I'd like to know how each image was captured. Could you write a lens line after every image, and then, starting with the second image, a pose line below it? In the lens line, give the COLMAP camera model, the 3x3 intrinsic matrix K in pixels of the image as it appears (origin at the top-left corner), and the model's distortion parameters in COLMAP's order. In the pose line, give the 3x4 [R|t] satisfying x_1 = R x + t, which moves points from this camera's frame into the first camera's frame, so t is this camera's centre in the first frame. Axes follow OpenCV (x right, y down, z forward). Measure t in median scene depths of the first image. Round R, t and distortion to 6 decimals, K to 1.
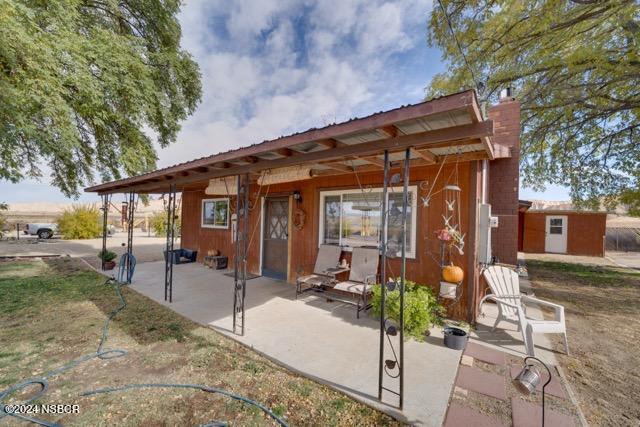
lens RADIAL K [[269.7, 0, 317.2], [0, 269.7, 228.1], [0, 0, 1]] dist [-0.002083, -0.000287]
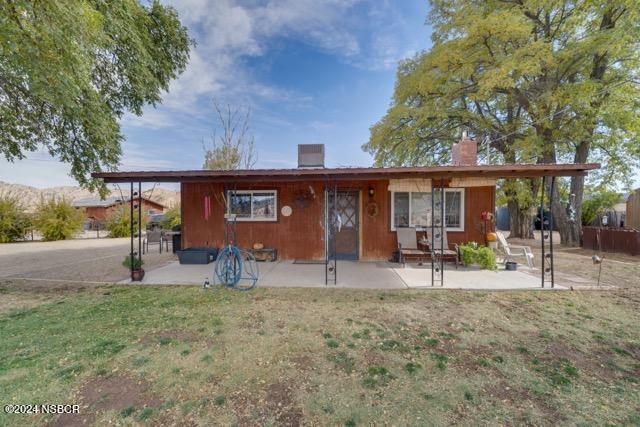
lens RADIAL K [[261.0, 0, 325.4], [0, 261.0, 216.3], [0, 0, 1]] dist [-0.034758, 0.000063]
pose [[0.829029, -0.026895, 0.558558, -0.612612], [0.035945, 0.999340, -0.005231, -0.001574], [-0.558049, 0.024413, 0.829449, 0.065239]]
